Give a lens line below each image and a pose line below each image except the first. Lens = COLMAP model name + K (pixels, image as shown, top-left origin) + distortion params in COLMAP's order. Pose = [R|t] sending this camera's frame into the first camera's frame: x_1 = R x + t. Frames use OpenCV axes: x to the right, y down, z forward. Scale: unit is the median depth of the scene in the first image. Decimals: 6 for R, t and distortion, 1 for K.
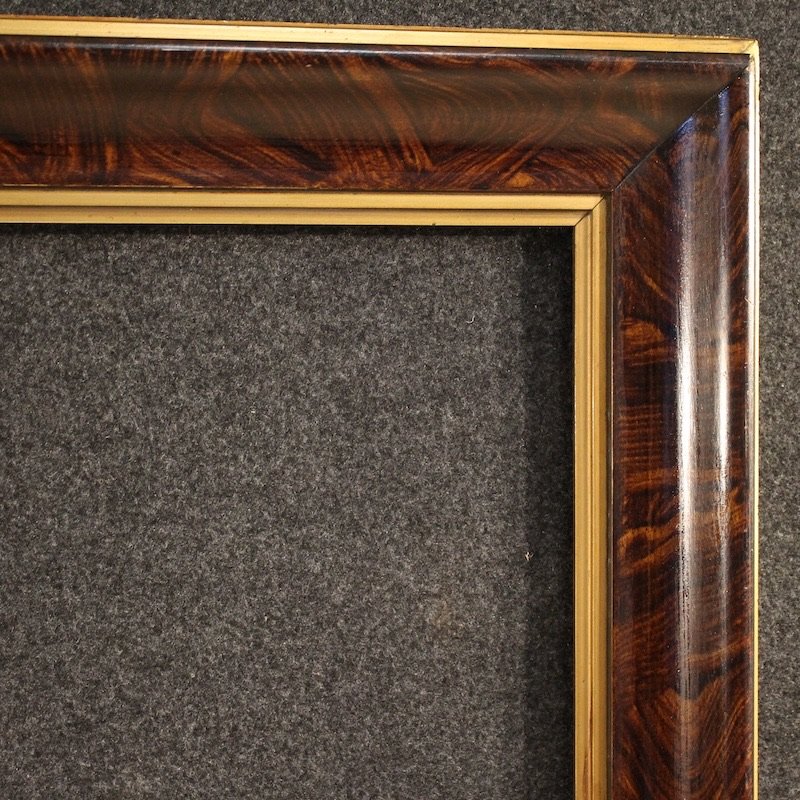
lens RADIAL K [[1813.8, 0, 399.3], [0, 1813.8, 402.0], [0, 0, 1]] dist [-0.031505, 0.000000]
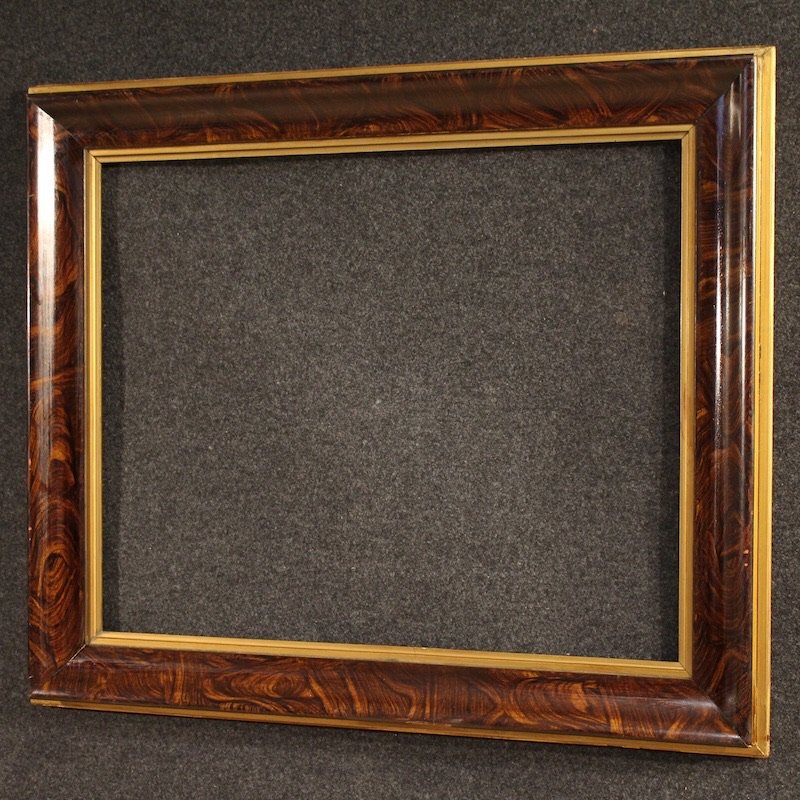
lens RADIAL K [[1633.3, 0, 400.1], [0, 1633.3, 398.4], [0, 0, 1]] dist [-0.037389, 0.000000]
pose [[0.879938, 0.015483, -0.474837, 0.740857], [-0.019530, 0.999803, -0.003590, 0.230105], [0.474687, 0.012433, 0.880067, -0.885370]]
